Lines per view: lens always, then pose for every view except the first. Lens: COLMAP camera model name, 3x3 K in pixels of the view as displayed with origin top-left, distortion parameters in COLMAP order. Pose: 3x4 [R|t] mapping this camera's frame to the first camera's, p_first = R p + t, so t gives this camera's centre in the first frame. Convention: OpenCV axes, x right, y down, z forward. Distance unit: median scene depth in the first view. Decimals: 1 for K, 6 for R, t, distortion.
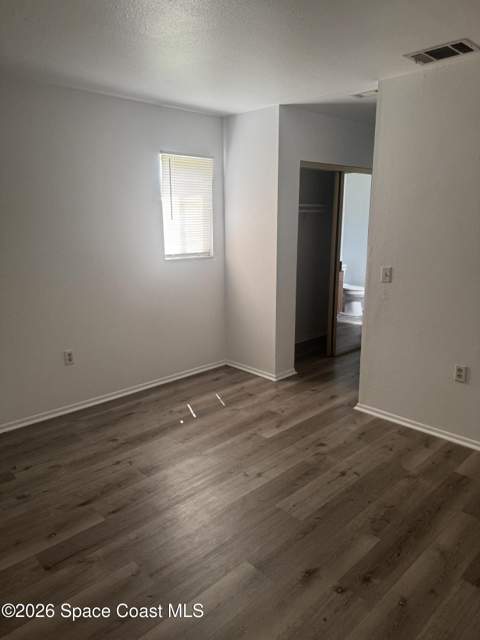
lens RADIAL K [[439.8, 0, 240.0], [0, 439.8, 320.0], [0, 0, 1]] dist [0.004793, 0.002796]
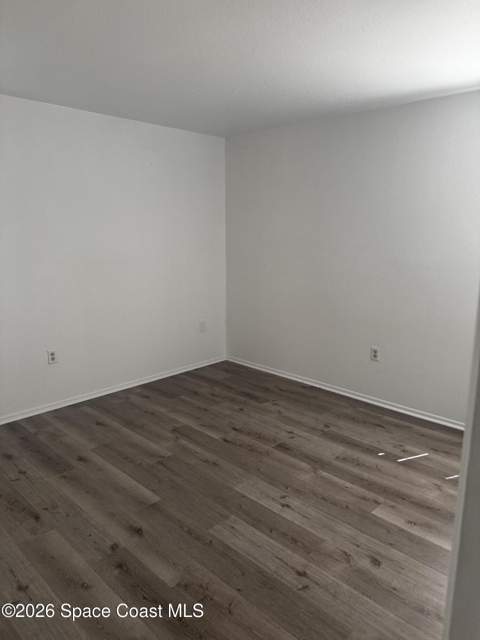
lens RADIAL K [[444.0, 0, 256.7], [0, 444.0, 322.2], [0, 0, 1]] dist [0.003134, 0.000091]
pose [[0.083195, 0.222611, -0.971351, 0.823944], [-0.247039, 0.948912, 0.196310, -0.171256], [0.965428, 0.223630, 0.133938, 0.706470]]
